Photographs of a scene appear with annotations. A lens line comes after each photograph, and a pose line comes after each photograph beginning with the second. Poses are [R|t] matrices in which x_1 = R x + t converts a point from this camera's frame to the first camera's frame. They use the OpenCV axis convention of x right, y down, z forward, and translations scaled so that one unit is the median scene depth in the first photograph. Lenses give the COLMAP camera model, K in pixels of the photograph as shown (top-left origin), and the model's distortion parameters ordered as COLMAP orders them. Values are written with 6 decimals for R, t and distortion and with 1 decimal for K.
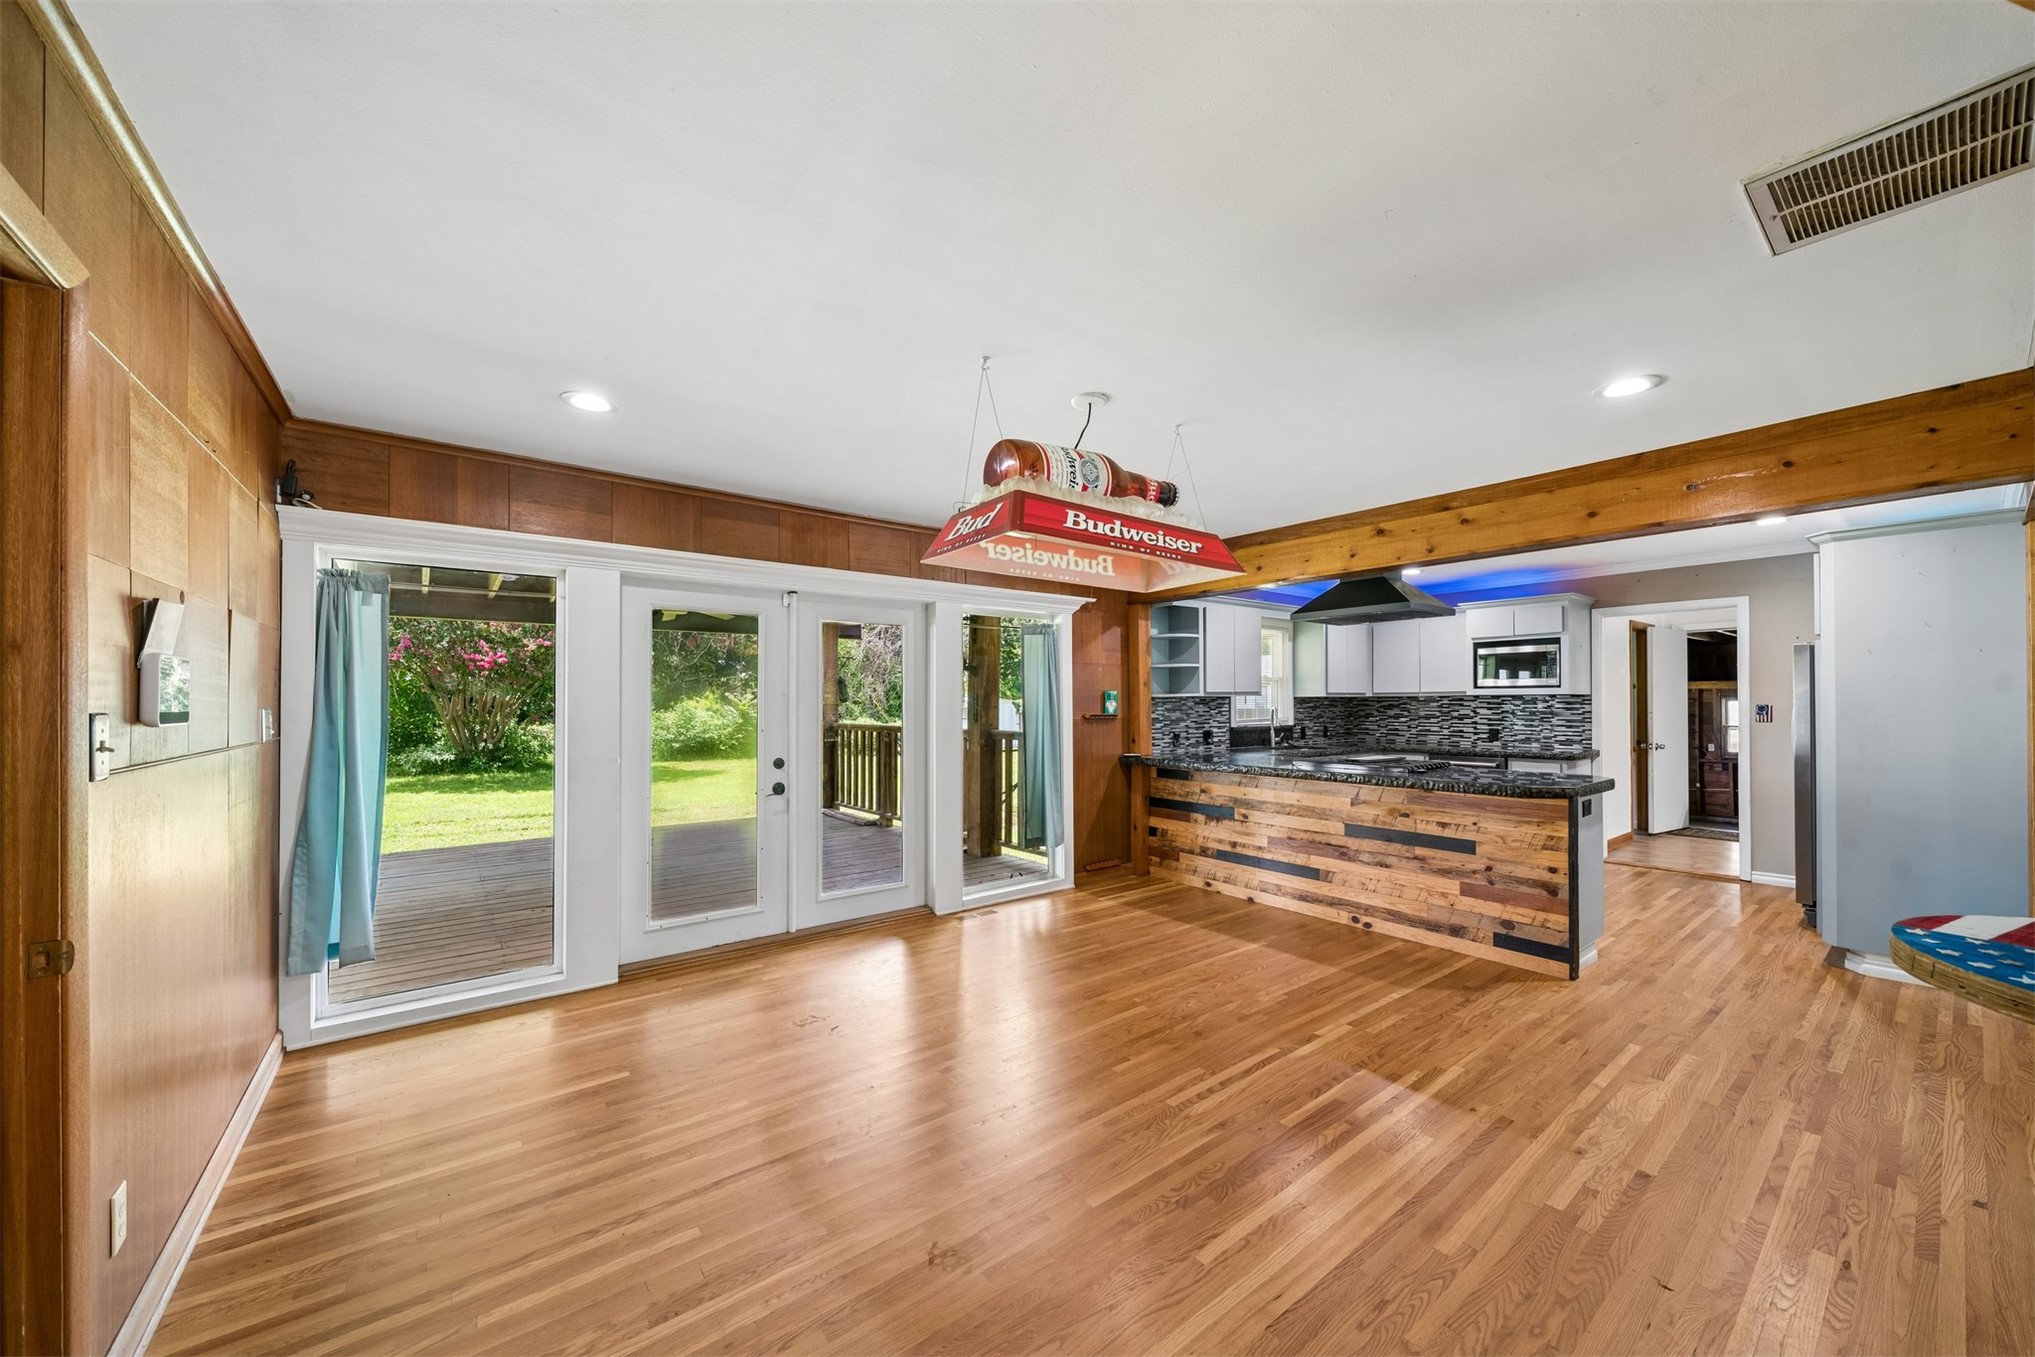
lens RADIAL K [[724.7, 0, 1001.6], [0, 724.7, 699.0], [0, 0, 1]] dist [0.003325, -0.001282]
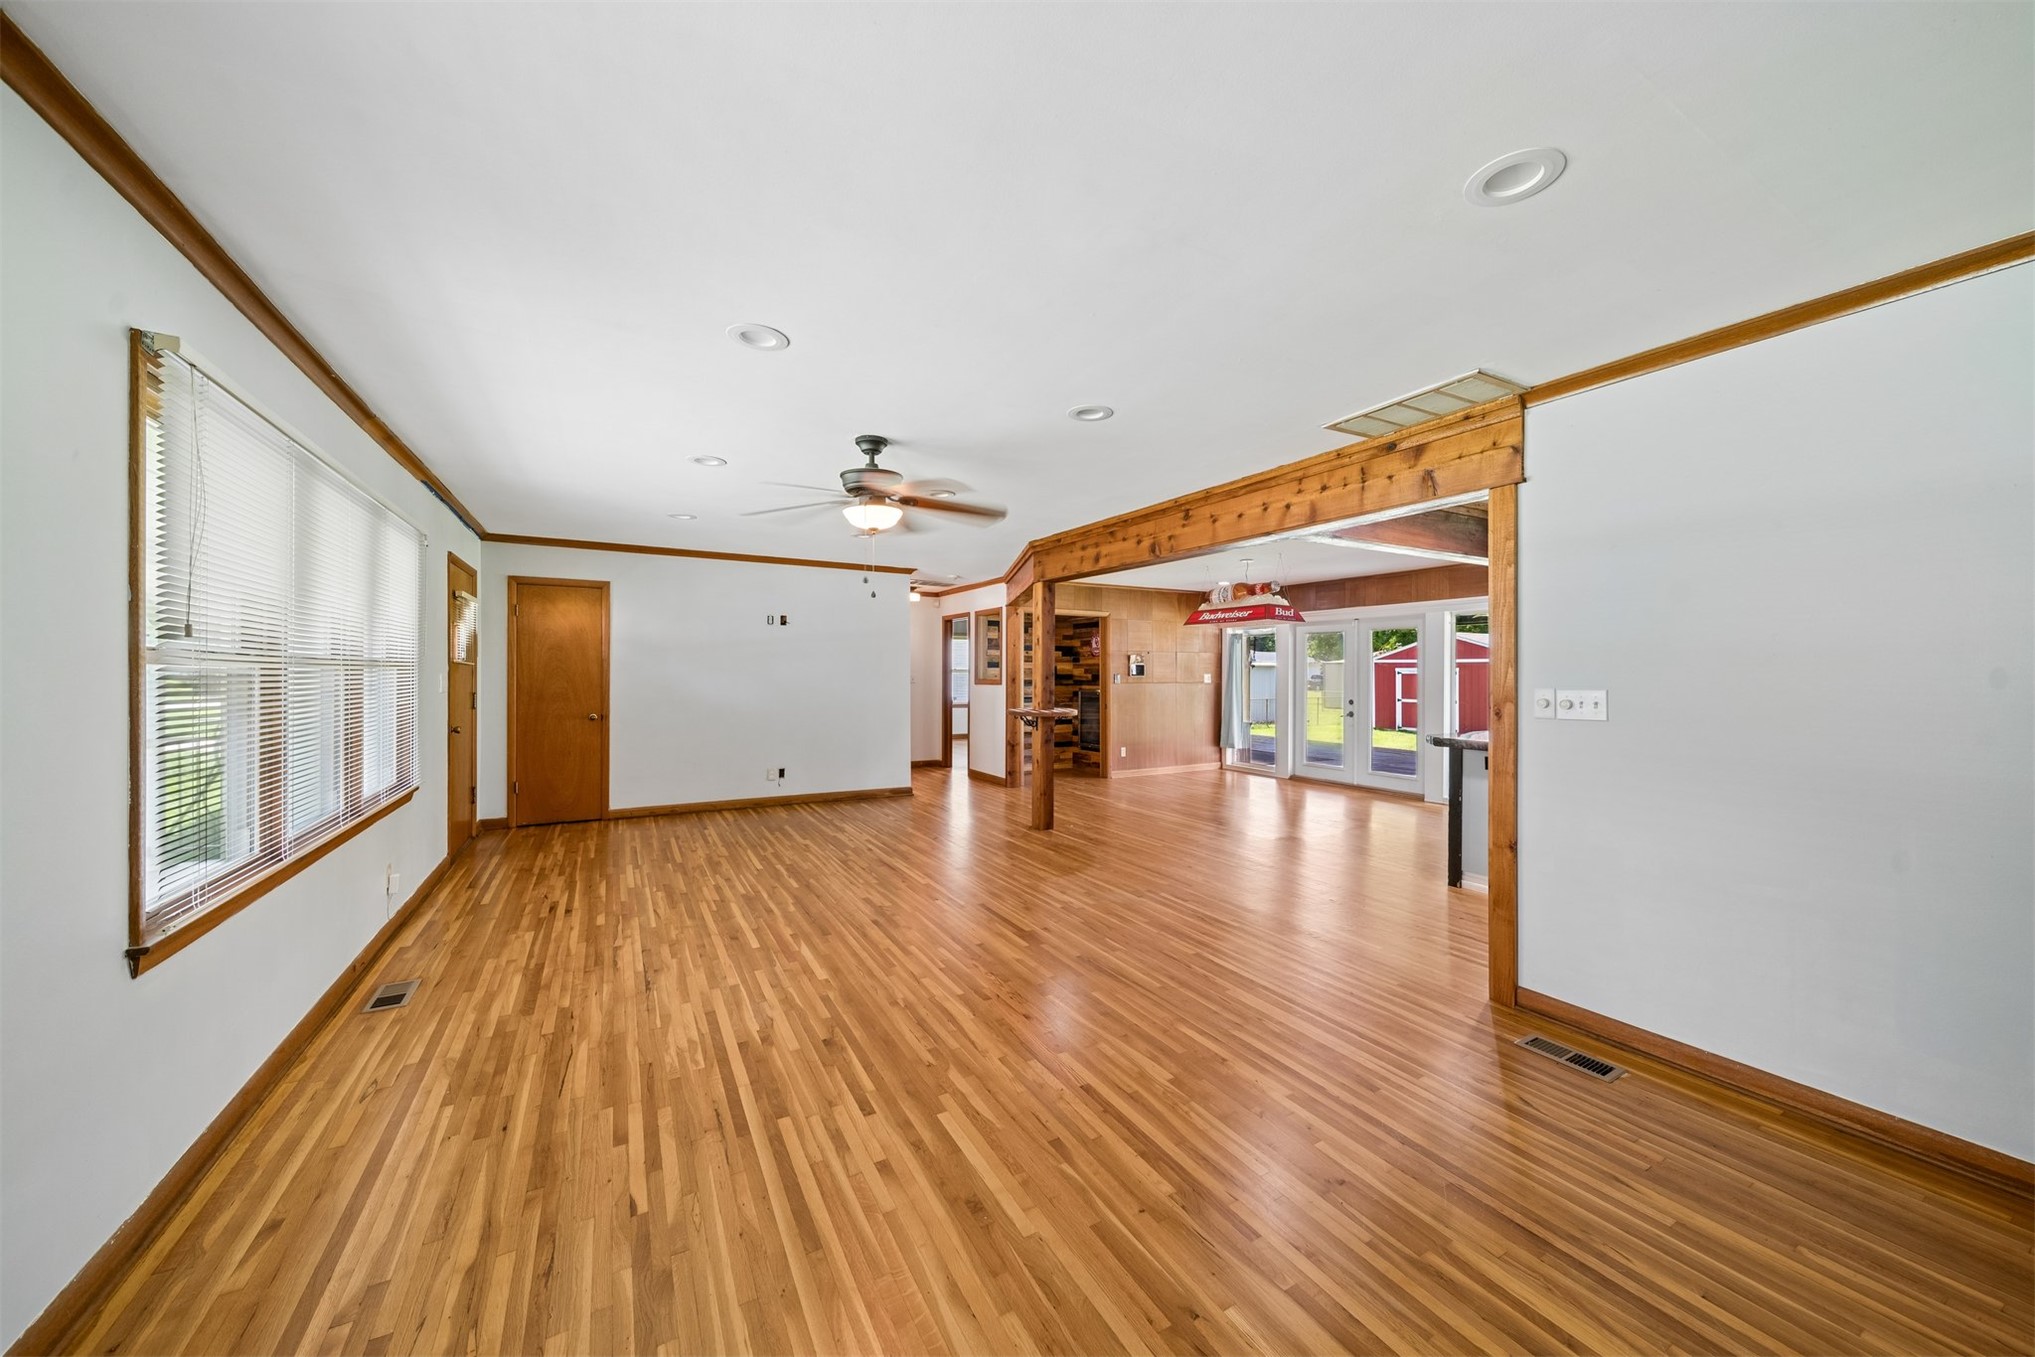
lens RADIAL K [[724.7, 0, 1051.2], [0, 724.7, 670.9], [0, 0, 1]] dist [0.003325, -0.001282]
pose [[-0.104011, 0.000812, -0.994576, 1.652769], [0.002684, 0.999996, 0.000536, -0.003937], [0.994573, -0.002614, -0.104013, 0.321264]]
